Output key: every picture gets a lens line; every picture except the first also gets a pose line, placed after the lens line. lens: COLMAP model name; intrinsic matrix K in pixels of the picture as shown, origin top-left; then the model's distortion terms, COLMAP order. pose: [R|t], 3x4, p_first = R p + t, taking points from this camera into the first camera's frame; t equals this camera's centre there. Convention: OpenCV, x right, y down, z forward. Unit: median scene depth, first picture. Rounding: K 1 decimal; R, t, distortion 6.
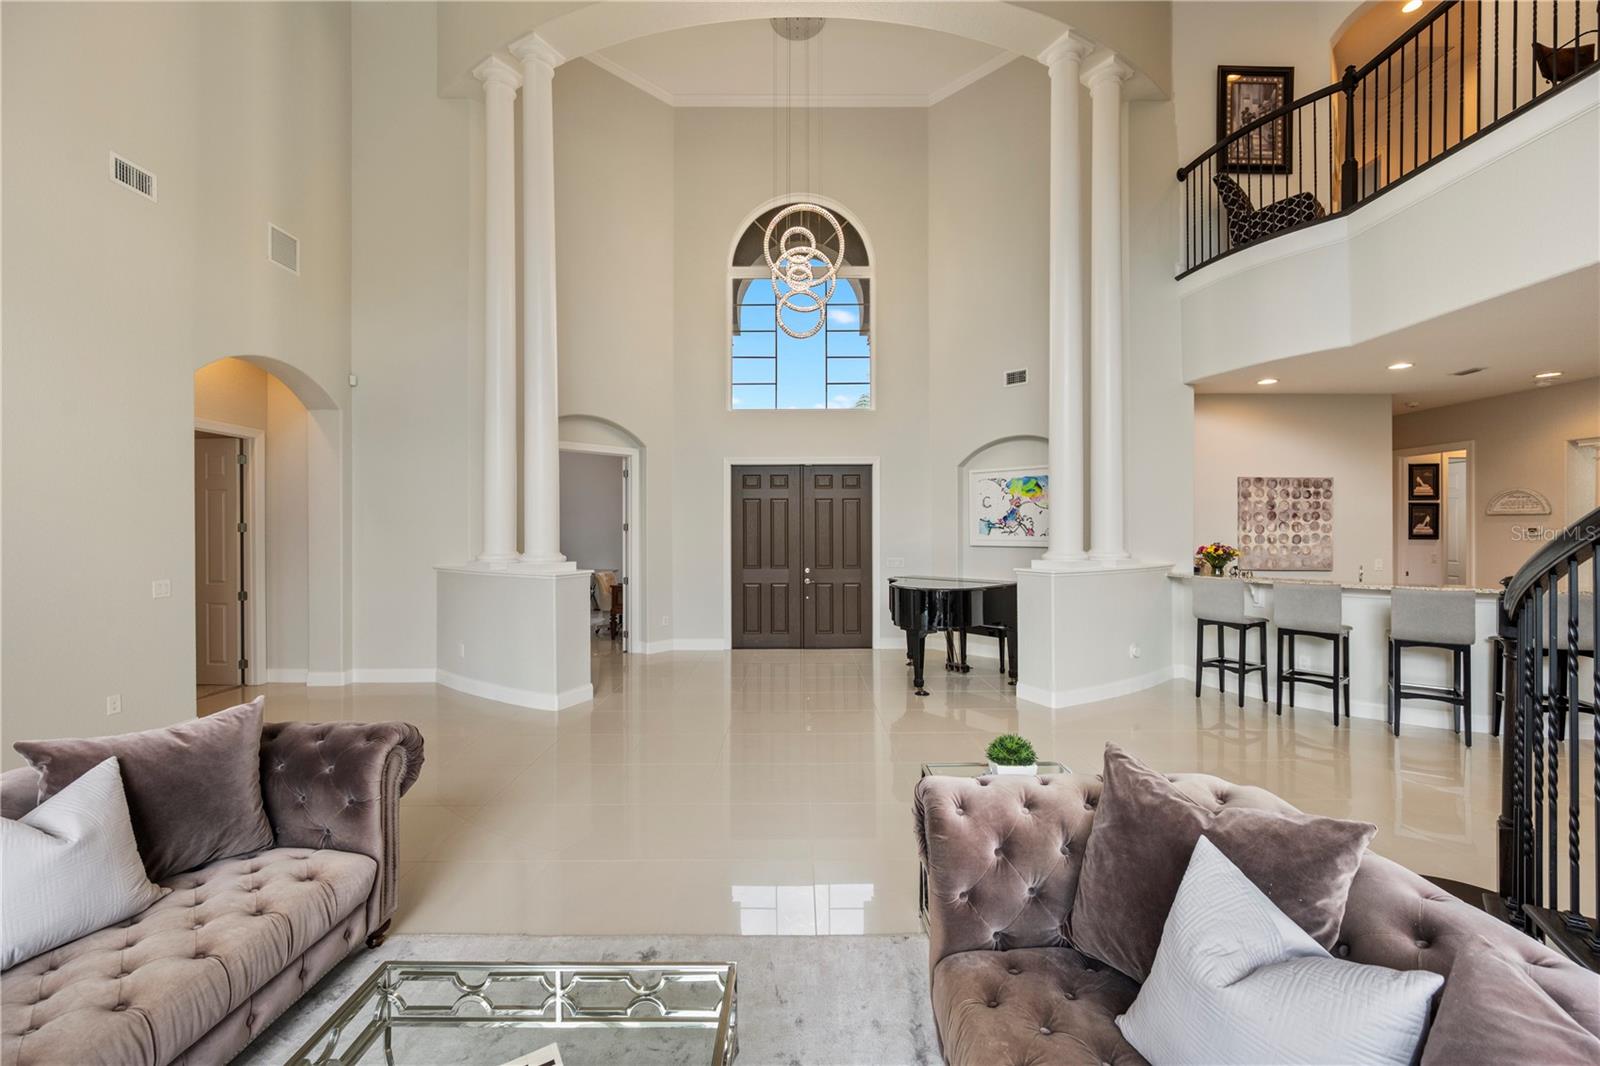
lens RADIAL K [[630.4, 0, 794.5], [0, 630.4, 528.3], [0, 0, 1]] dist [-0.001908, -0.000321]
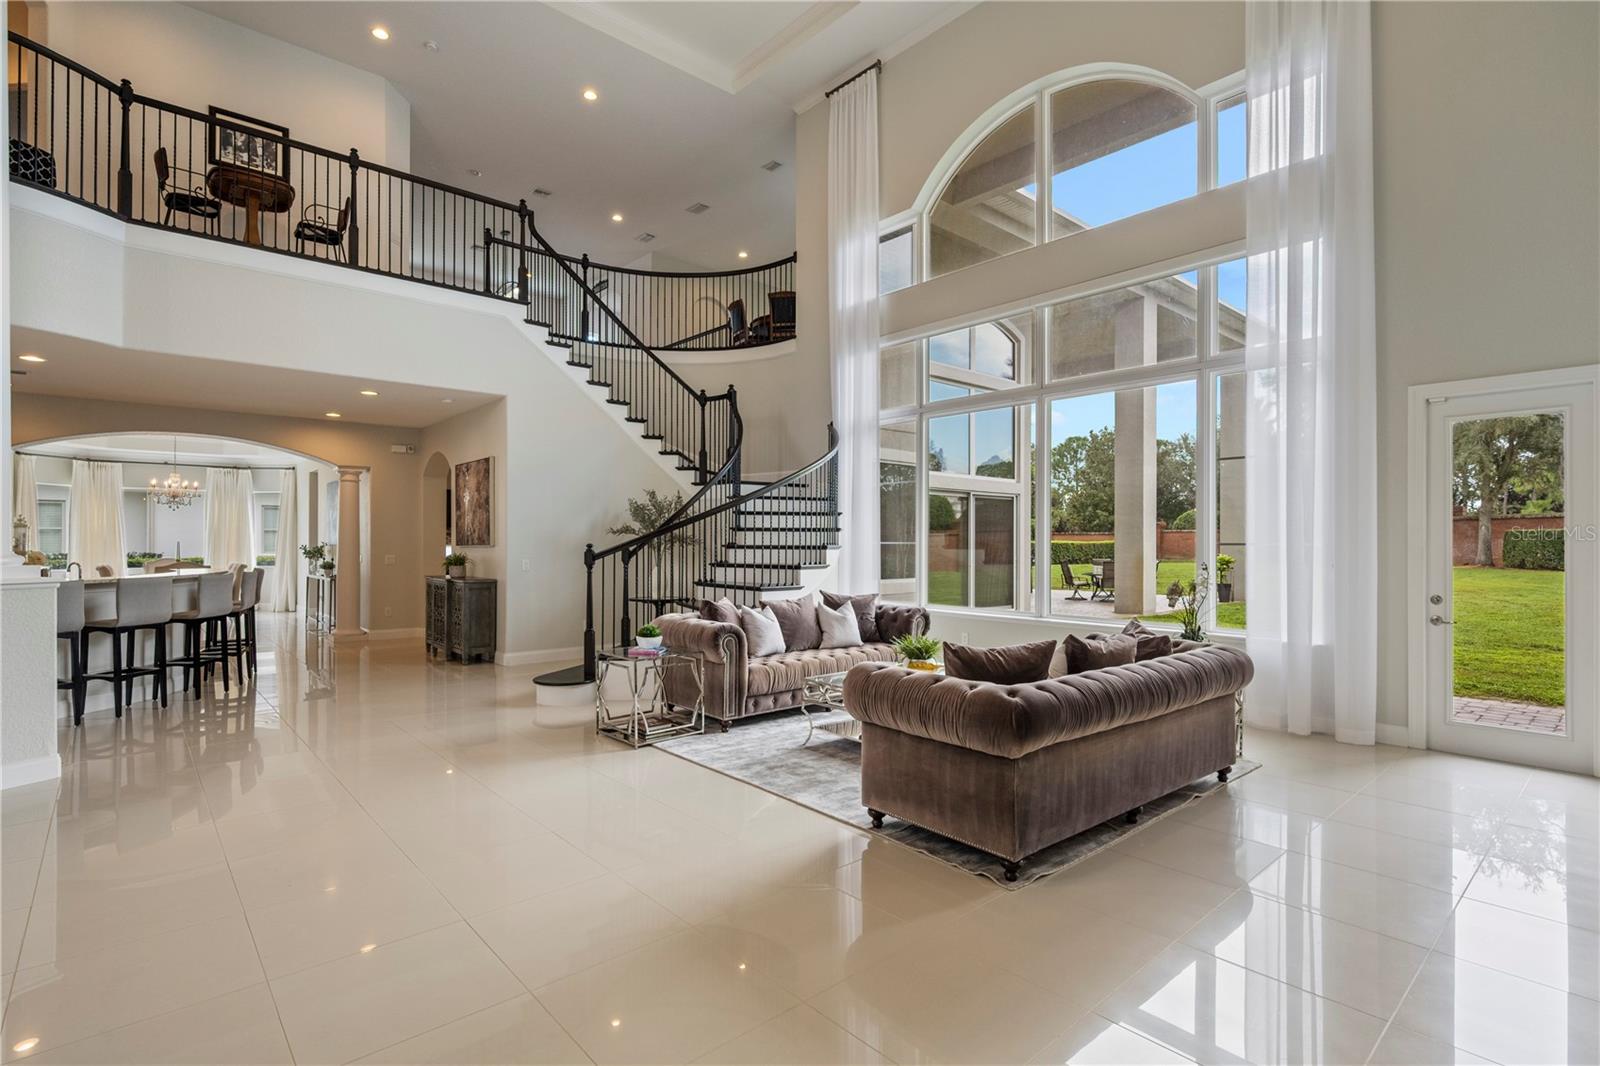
lens RADIAL K [[767.8, 0, 804.6], [0, 767.8, 537.6], [0, 0, 1]] dist [-0.004731, -0.000629]
pose [[-0.679084, 0.003789, 0.734051, -0.585605], [0.000855, 0.999990, -0.004370, 0.021764], [-0.734060, -0.002340, -0.679080, 0.767449]]
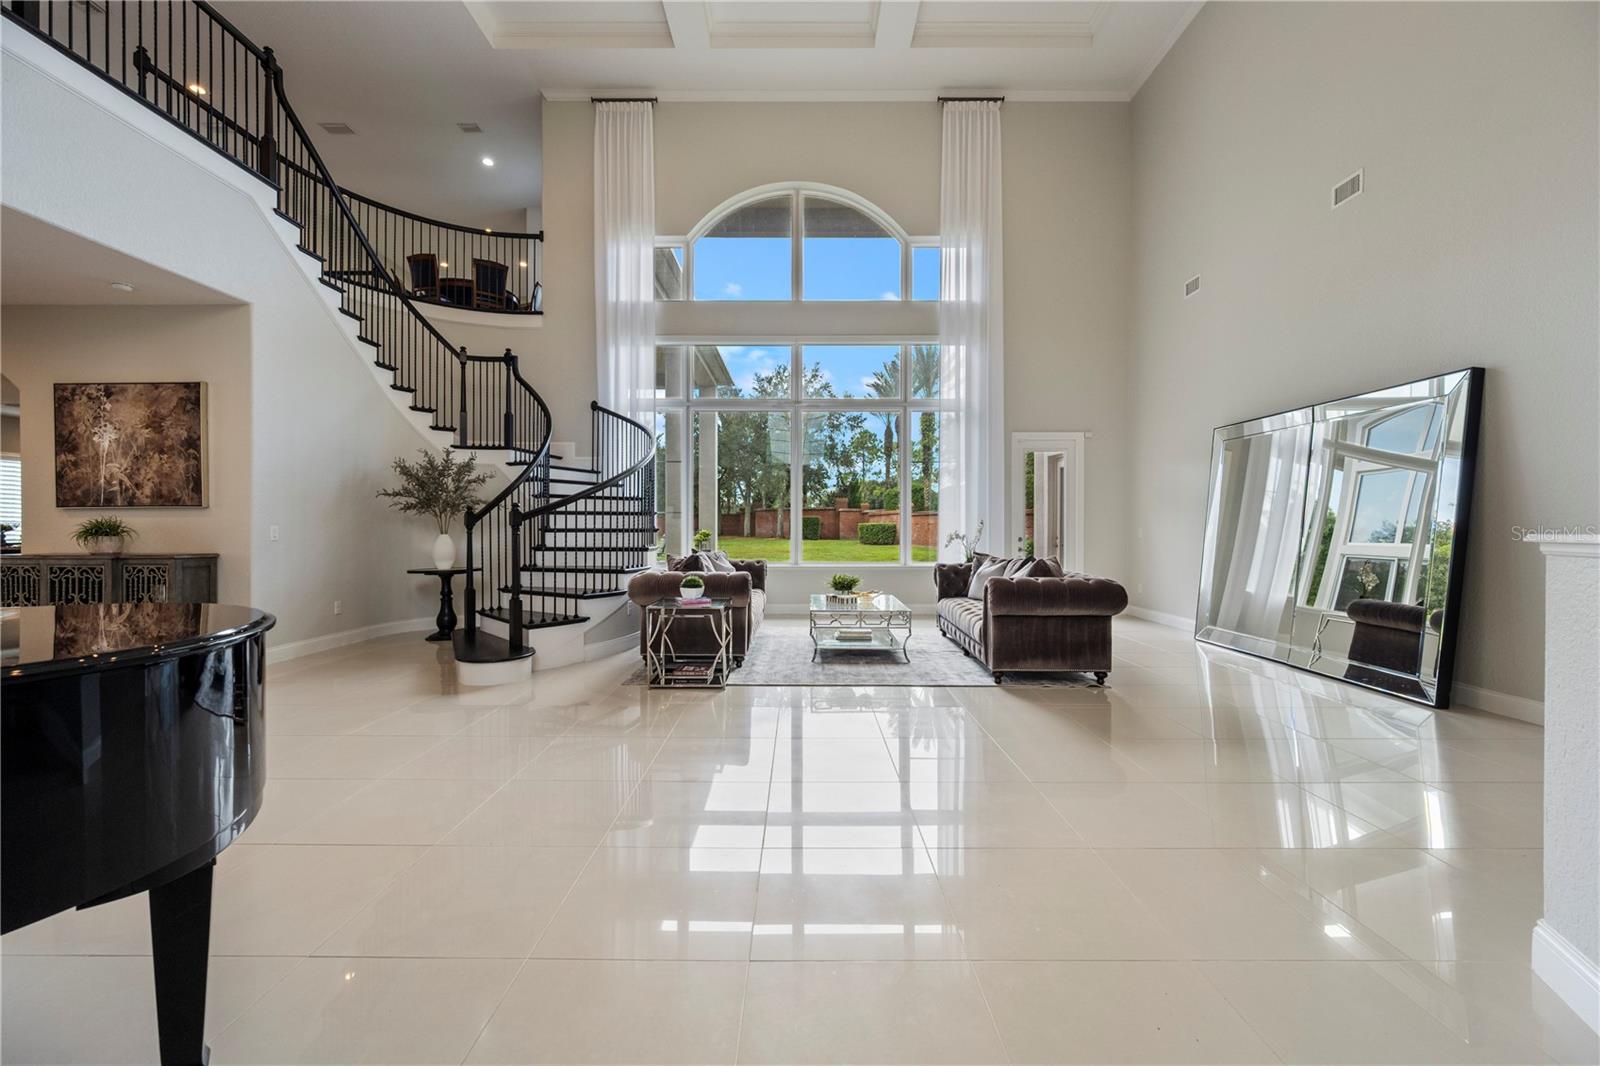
lens RADIAL K [[630.4, 0, 800.6], [0, 630.4, 528.6], [0, 0, 1]] dist [-0.001908, -0.000321]
pose [[-0.999848, 0.001440, -0.017374, 0.003218], [0.001344, 0.999984, 0.005533, 0.051445], [0.017382, 0.005509, -0.999834, 1.041333]]
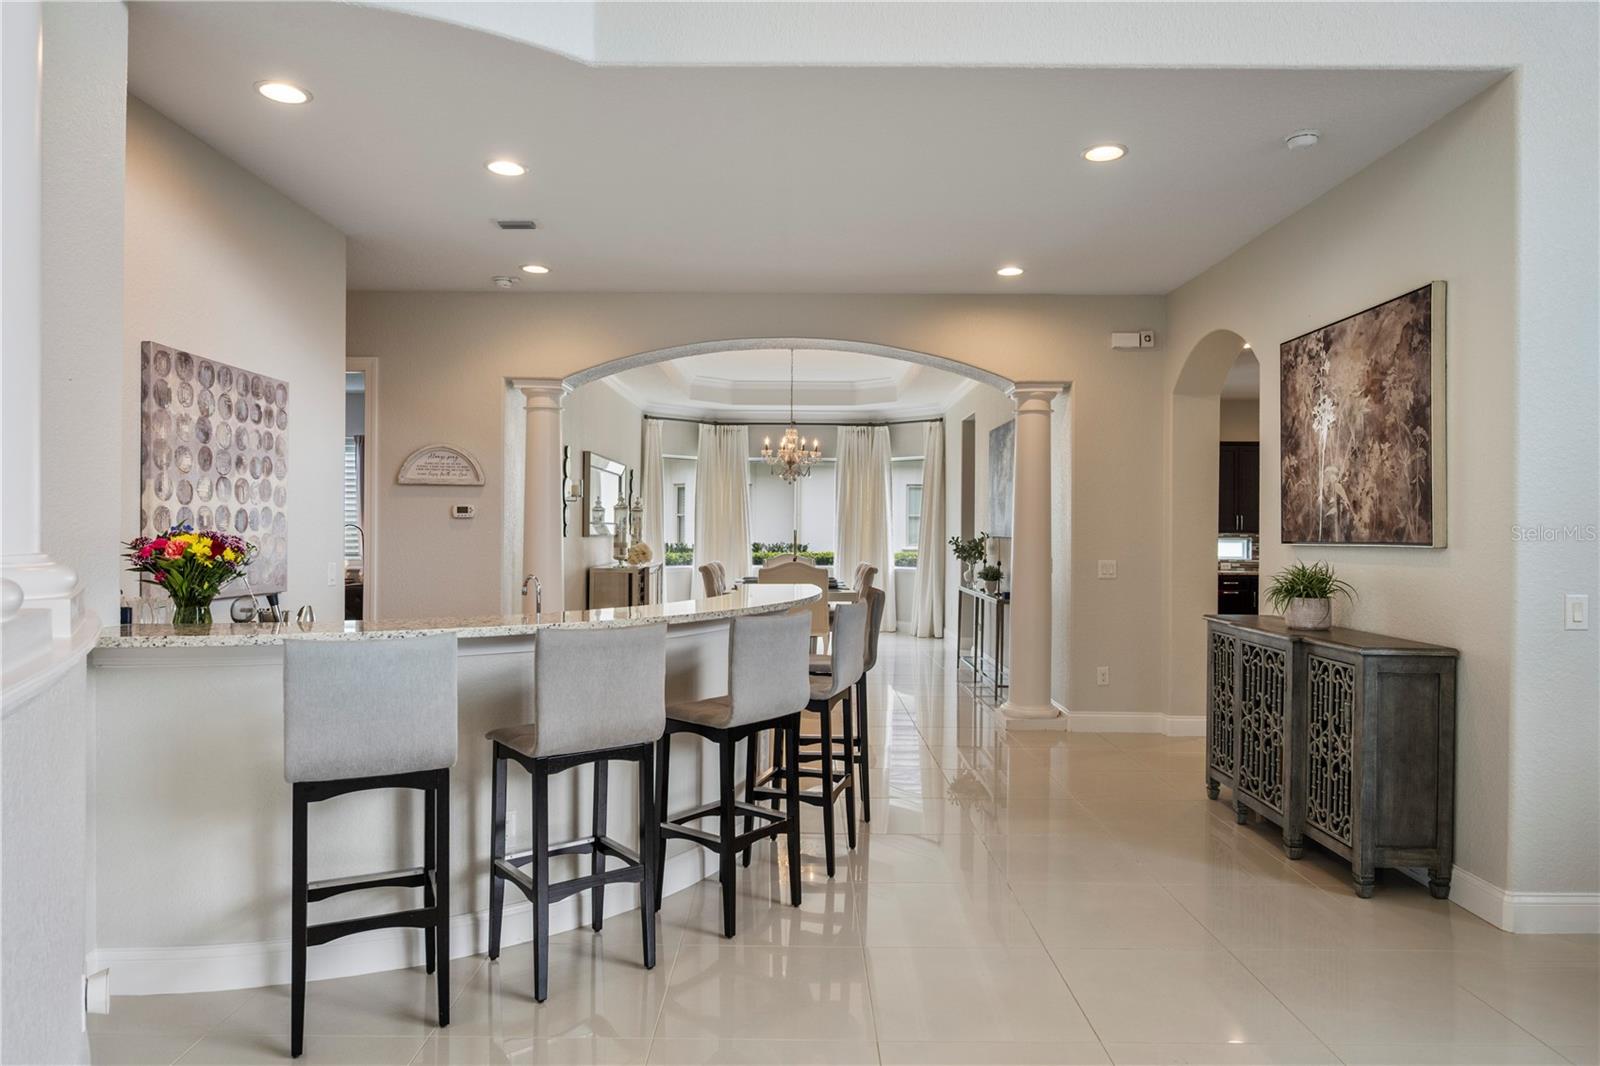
lens RADIAL K [[979.8, 0, 801.2], [0, 979.8, 530.6], [0, 0, 1]] dist [-0.004771, -0.001161]
pose [[-0.016414, -0.000659, 0.999865, 0.157944], [-0.005279, 0.999986, 0.000572, 0.021627], [-0.999851, -0.005269, -0.016417, 0.648171]]
